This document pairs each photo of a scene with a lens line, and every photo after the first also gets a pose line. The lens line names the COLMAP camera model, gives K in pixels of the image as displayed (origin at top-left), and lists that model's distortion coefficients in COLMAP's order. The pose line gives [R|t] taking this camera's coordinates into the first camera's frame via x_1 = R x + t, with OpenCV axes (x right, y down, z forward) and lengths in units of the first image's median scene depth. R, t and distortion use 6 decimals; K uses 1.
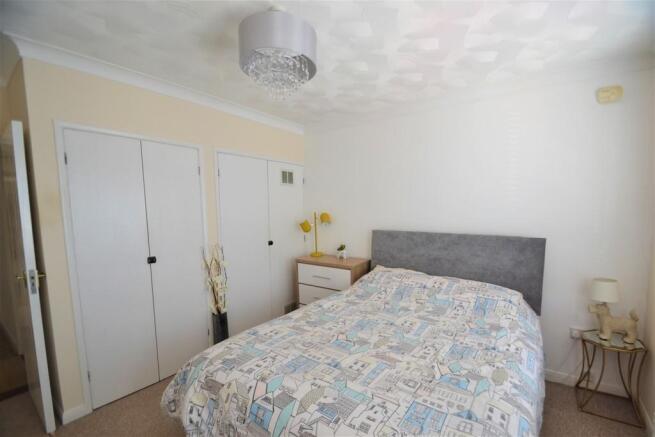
lens RADIAL K [[294.1, 0, 335.5], [0, 294.1, 217.9], [0, 0, 1]] dist [0.001147, -0.000016]
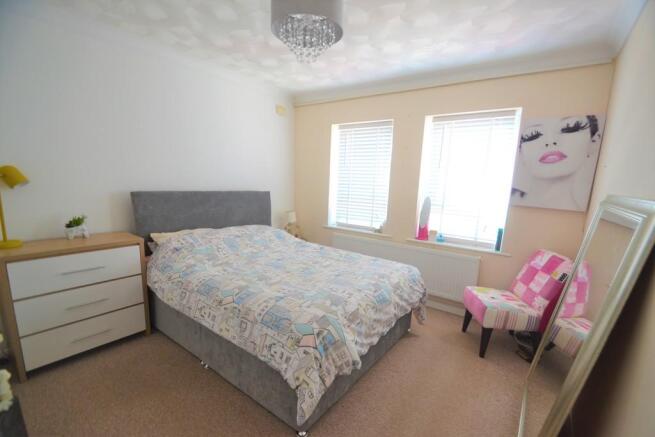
lens RADIAL K [[294.1, 0, 335.5], [0, 294.1, 217.9], [0, 0, 1]] dist [0.001147, -0.000016]
pose [[-0.000778, -0.130131, 0.991497, -0.958221], [-0.012453, 0.991421, 0.130111, -0.001517], [-0.999922, -0.012246, -0.002392, 0.649333]]
